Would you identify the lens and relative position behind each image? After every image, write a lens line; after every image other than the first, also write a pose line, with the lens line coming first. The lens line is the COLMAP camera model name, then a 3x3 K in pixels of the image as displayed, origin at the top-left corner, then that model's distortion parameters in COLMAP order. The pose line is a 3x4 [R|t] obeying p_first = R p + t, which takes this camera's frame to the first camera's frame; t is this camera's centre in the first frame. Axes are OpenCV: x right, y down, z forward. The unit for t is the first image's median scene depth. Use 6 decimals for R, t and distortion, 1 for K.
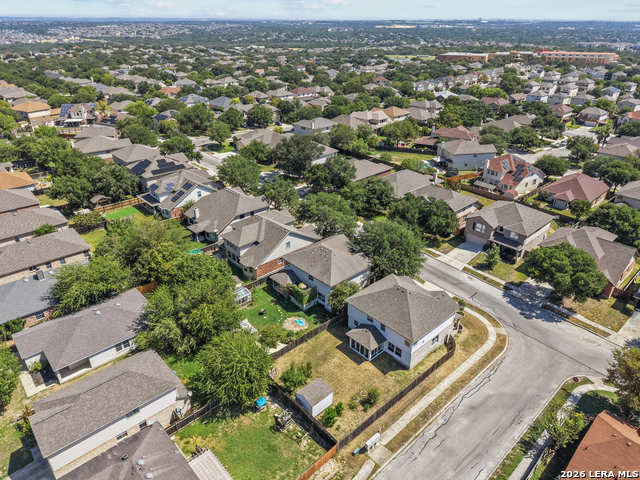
lens RADIAL K [[433.6, 0, 320.0], [0, 433.6, 240.0], [0, 0, 1]] dist [0.009102, -0.005317]
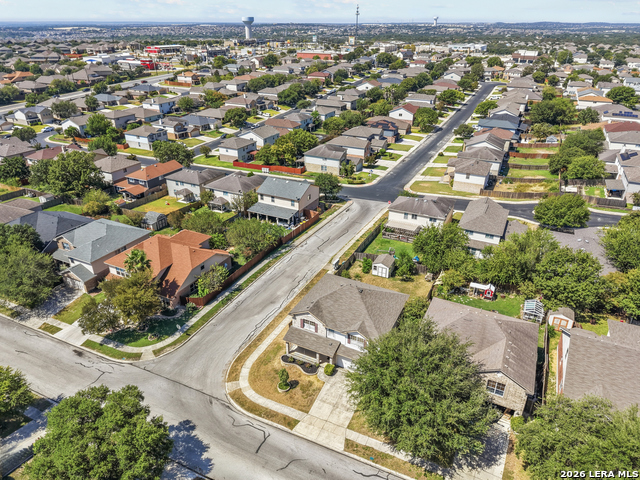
lens RADIAL K [[433.6, 0, 320.0], [0, 433.6, 240.0], [0, 0, 1]] dist [0.009102, -0.005317]
pose [[-0.933530, 0.153542, -0.323953, 0.582237], [-0.169793, 0.606495, 0.776746, -0.693379], [0.315739, 0.780121, -0.540112, 1.530533]]
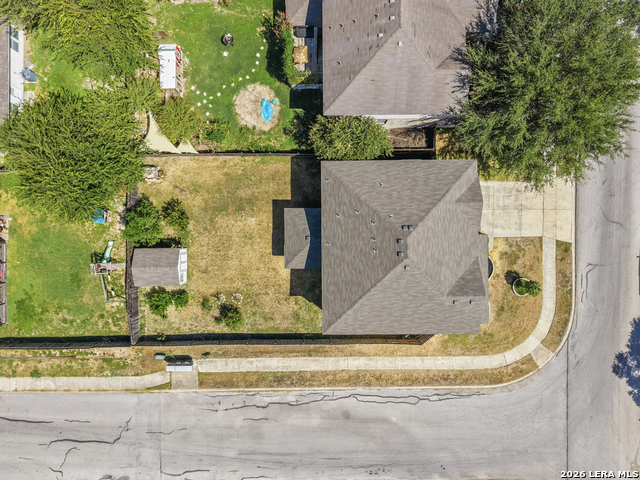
lens RADIAL K [[433.6, 0, 320.0], [0, 433.6, 240.0], [0, 0, 1]] dist [0.009102, -0.005317]
pose [[0.740456, 0.672064, -0.007385, 0.136734], [-0.314534, 0.356212, 0.879876, -0.291147], [0.593964, -0.649187, 0.475146, 0.806961]]
